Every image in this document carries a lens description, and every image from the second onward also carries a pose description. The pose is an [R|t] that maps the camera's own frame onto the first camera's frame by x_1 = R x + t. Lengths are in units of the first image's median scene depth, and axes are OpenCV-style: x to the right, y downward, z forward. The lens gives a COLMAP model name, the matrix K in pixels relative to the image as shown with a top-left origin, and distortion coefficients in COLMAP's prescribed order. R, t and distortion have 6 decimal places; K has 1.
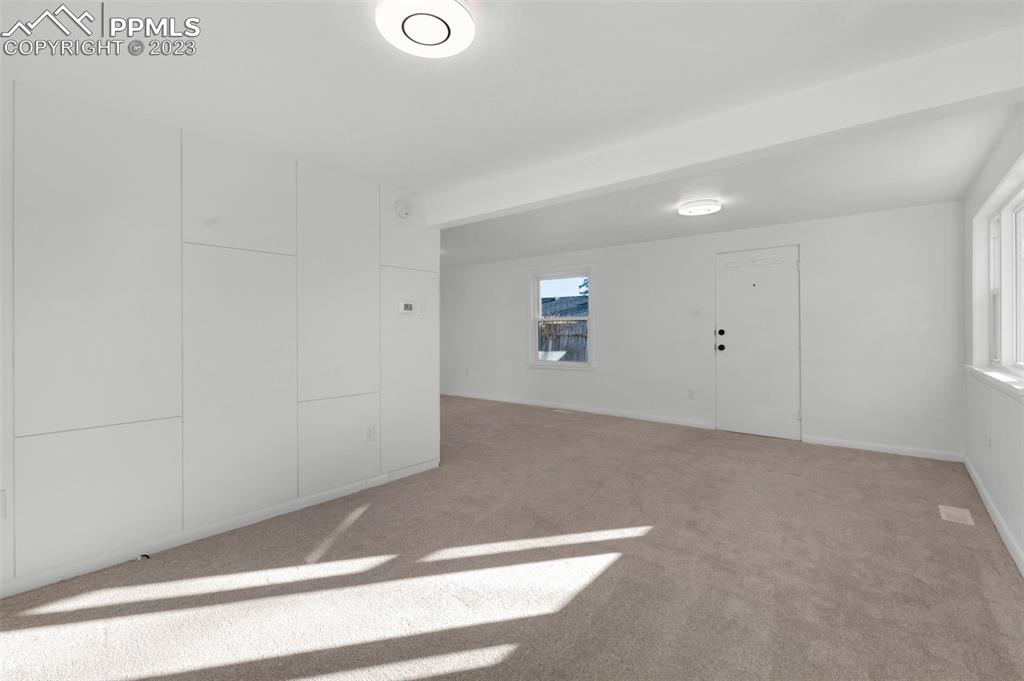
lens RADIAL K [[443.7, 0, 510.3], [0, 443.7, 331.3], [0, 0, 1]] dist [0.002868, -0.000577]
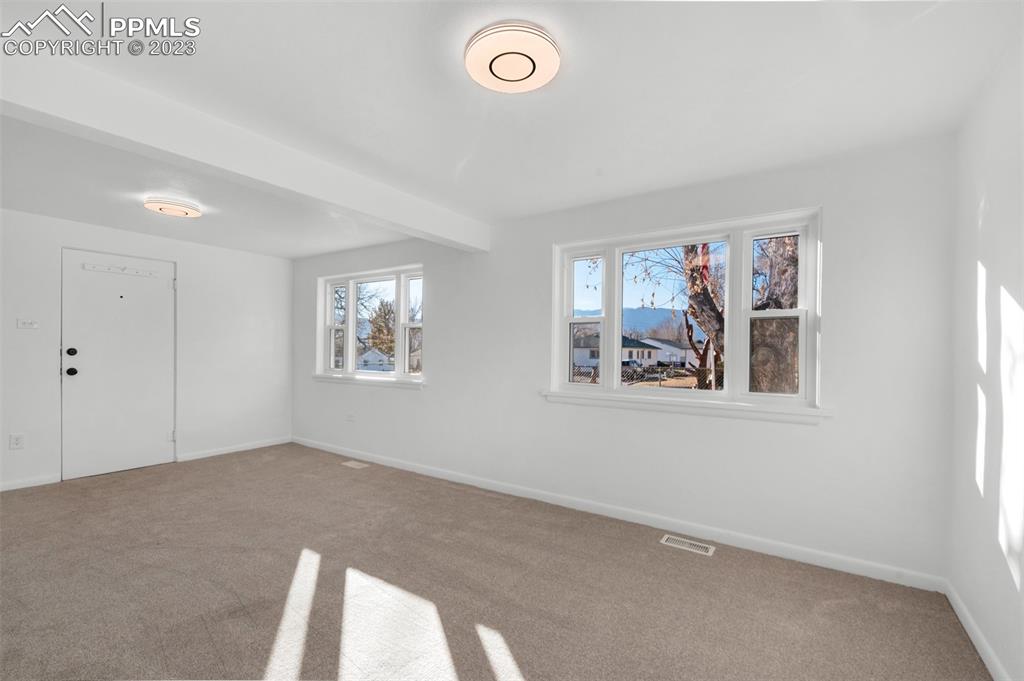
lens RADIAL K [[443.7, 0, 510.4], [0, 443.7, 347.8], [0, 0, 1]] dist [0.002868, -0.000577]
pose [[-0.089069, 0.006145, 0.996006, -0.517514], [-0.005707, 0.999961, -0.006680, -0.005298], [-0.996009, -0.006280, -0.089031, 0.453894]]
